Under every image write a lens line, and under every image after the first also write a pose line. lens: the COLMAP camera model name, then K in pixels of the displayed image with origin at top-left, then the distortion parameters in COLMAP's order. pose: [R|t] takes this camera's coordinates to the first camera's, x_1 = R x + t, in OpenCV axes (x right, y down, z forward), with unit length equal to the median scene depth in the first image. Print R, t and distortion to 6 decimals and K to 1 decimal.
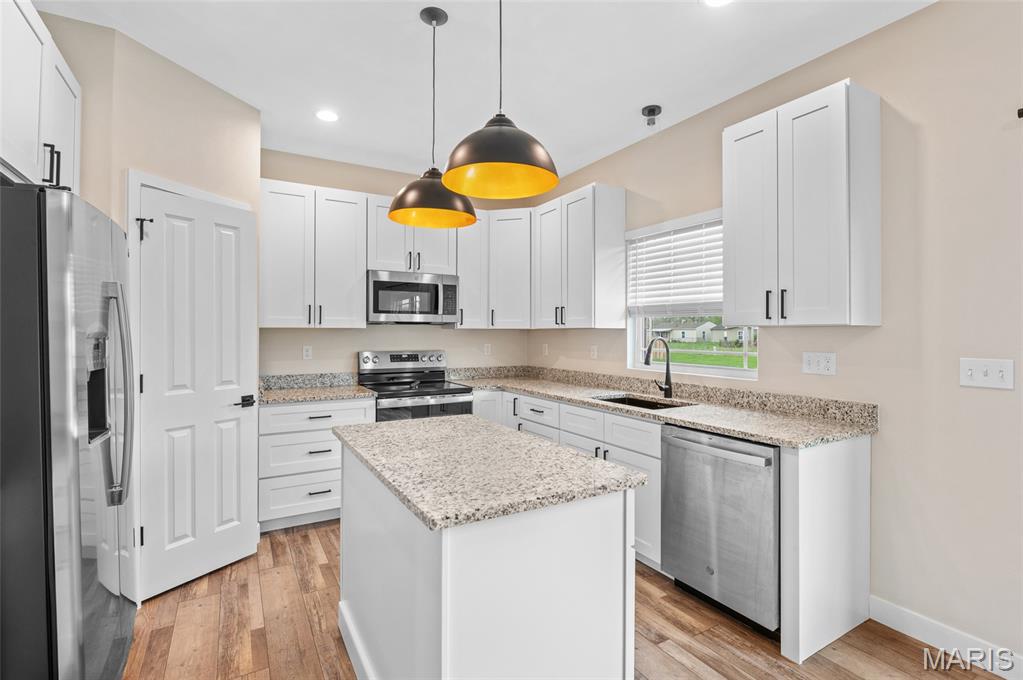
lens RADIAL K [[478.5, 0, 516.2], [0, 478.5, 334.6], [0, 0, 1]] dist [-0.017164, -0.000167]
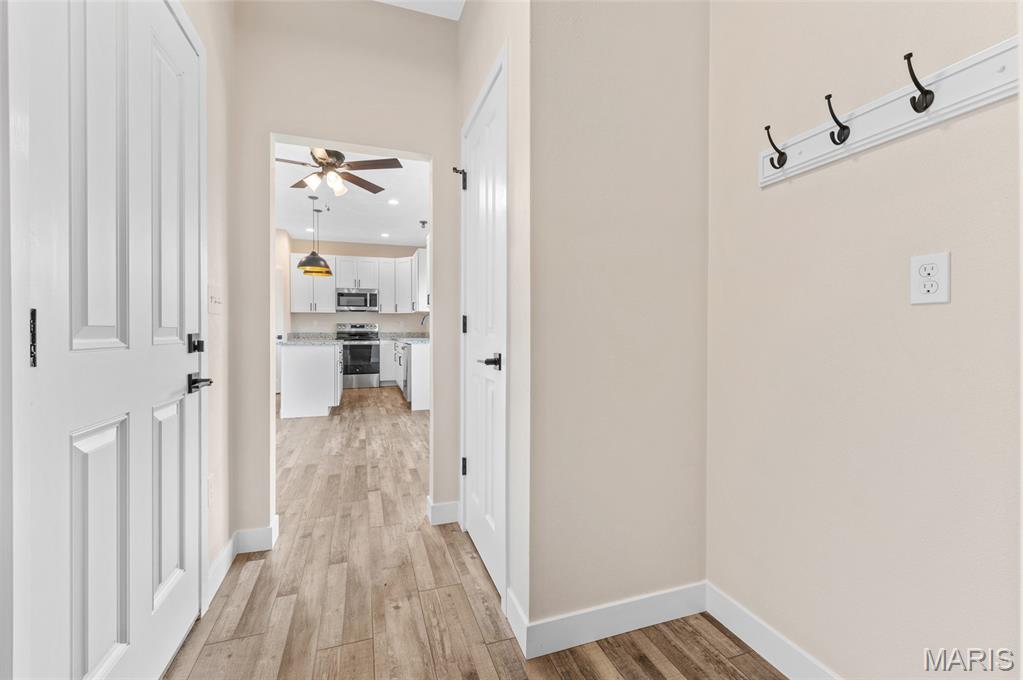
lens RADIAL K [[426.2, 0, 505.7], [0, 426.2, 334.8], [0, 0, 1]] dist [-0.001340, -0.000038]
pose [[0.978741, 0.003031, -0.205080, 1.037167], [-0.001480, 0.999969, 0.007714, 0.086625], [0.205097, -0.007247, 0.978715, -0.977562]]
